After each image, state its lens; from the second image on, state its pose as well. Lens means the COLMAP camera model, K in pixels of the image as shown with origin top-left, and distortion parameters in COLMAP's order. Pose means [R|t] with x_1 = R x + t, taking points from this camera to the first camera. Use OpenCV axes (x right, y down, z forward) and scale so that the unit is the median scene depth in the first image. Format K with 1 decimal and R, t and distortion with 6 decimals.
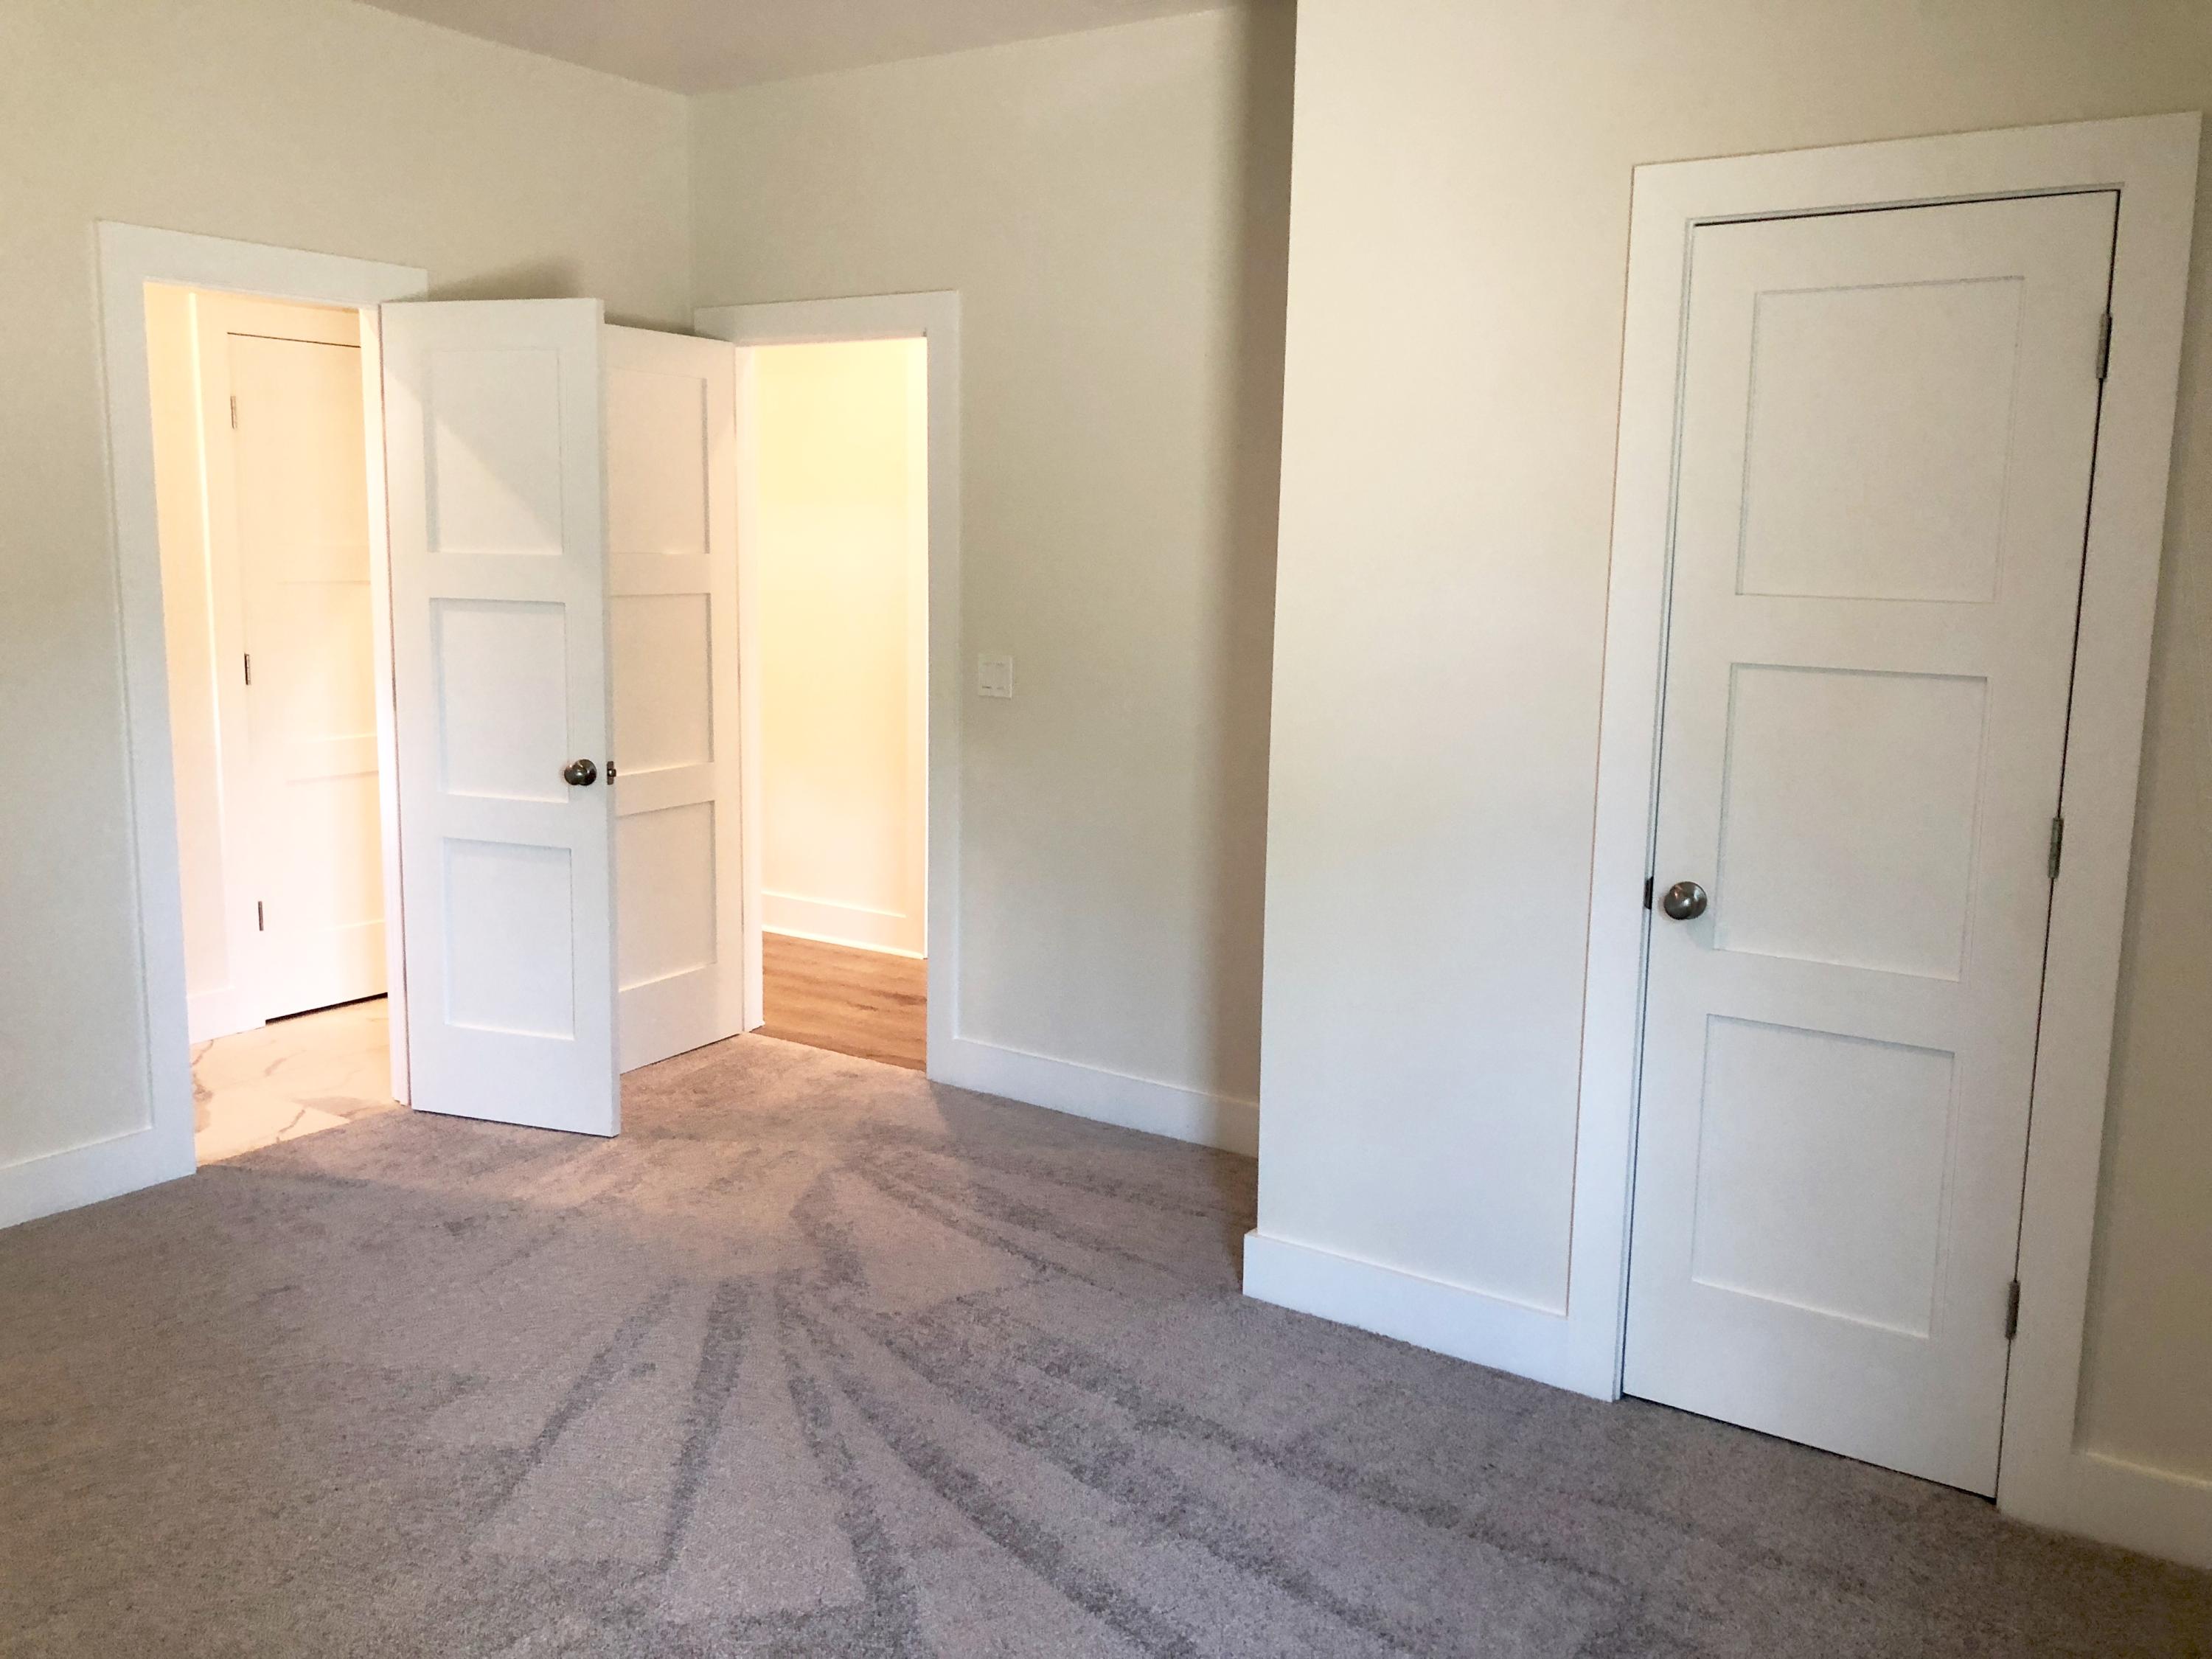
lens RADIAL K [[1843.3, 0, 1106.0], [0, 1843.3, 829.5], [0, 0, 1]] dist [0.142330, -0.393161]
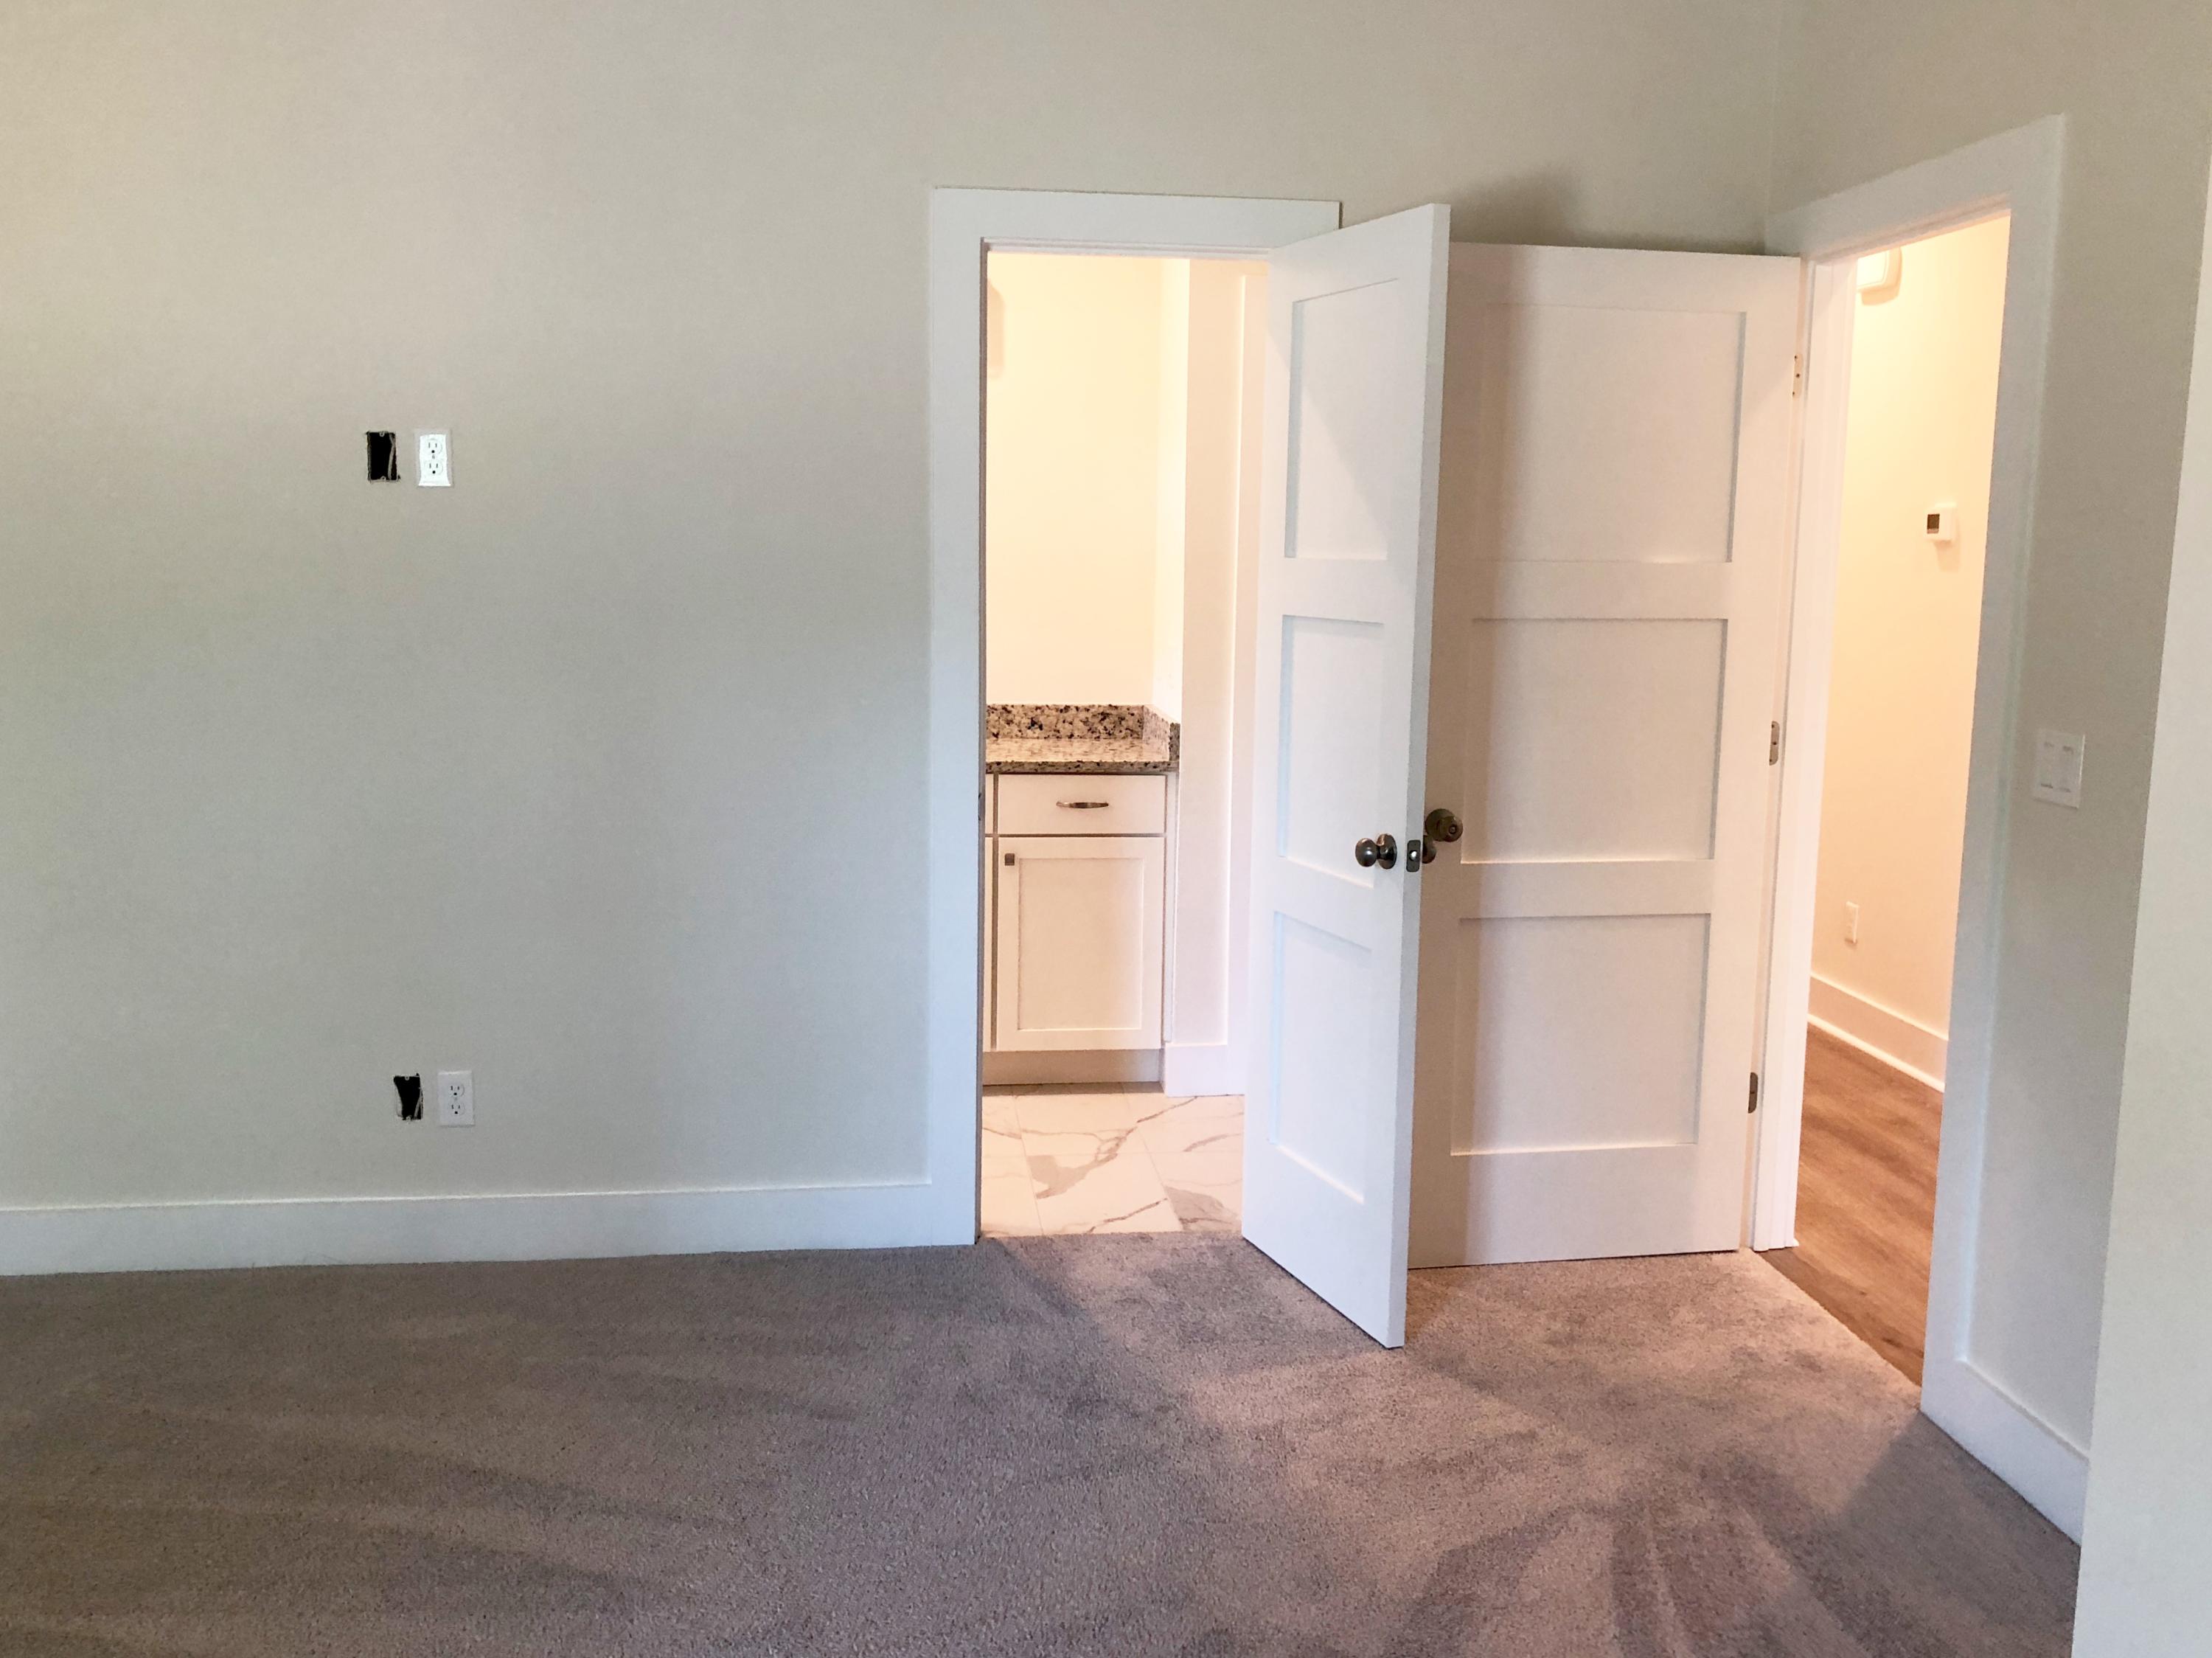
lens RADIAL K [[1949.9, 0, 1107.9], [0, 1949.9, 801.4], [0, 0, 1]] dist [0.019134, -0.001386]
pose [[0.653030, 0.098458, -0.750904, 0.212228], [-0.128133, 0.991583, 0.018583, -0.046724], [0.746414, 0.084081, 0.660149, 0.379802]]
